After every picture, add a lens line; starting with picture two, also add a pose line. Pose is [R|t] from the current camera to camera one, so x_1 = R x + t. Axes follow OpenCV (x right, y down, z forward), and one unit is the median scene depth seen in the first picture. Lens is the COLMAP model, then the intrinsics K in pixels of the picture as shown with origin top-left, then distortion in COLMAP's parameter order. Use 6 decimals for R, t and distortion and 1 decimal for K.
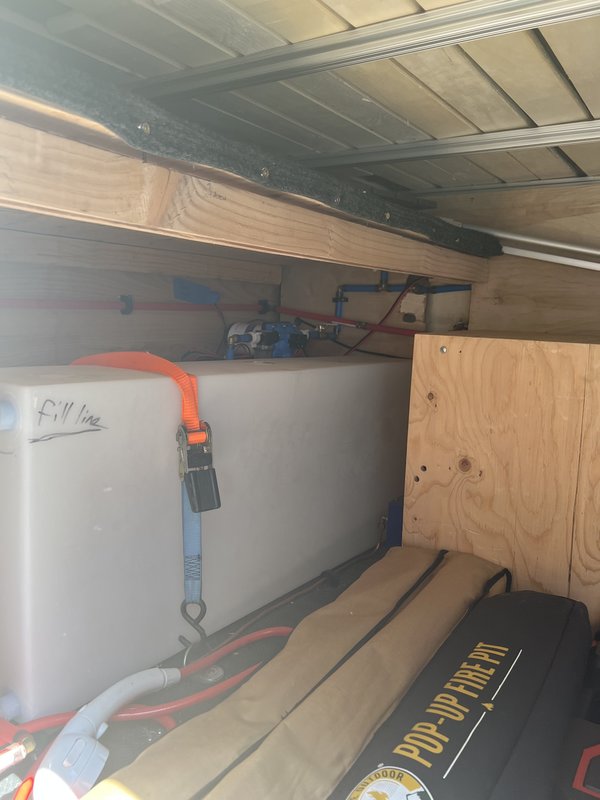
lens RADIAL K [[610.4, 0, 300.6], [0, 610.4, 396.4], [0, 0, 1]] dist [0.027577, -0.030960]
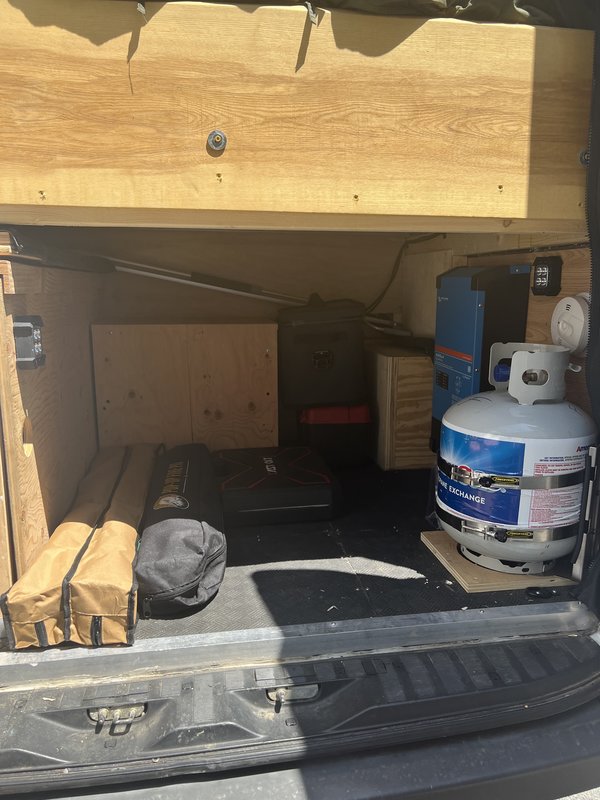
lens RADIAL K [[610.4, 0, 301.1], [0, 610.4, 400.9], [0, 0, 1]] dist [0.027577, -0.030960]
pose [[0.734987, -0.164043, 0.657939, -0.586852], [0.128318, 0.986412, 0.102595, 0.008241], [-0.665829, 0.009019, 0.746050, -0.729677]]
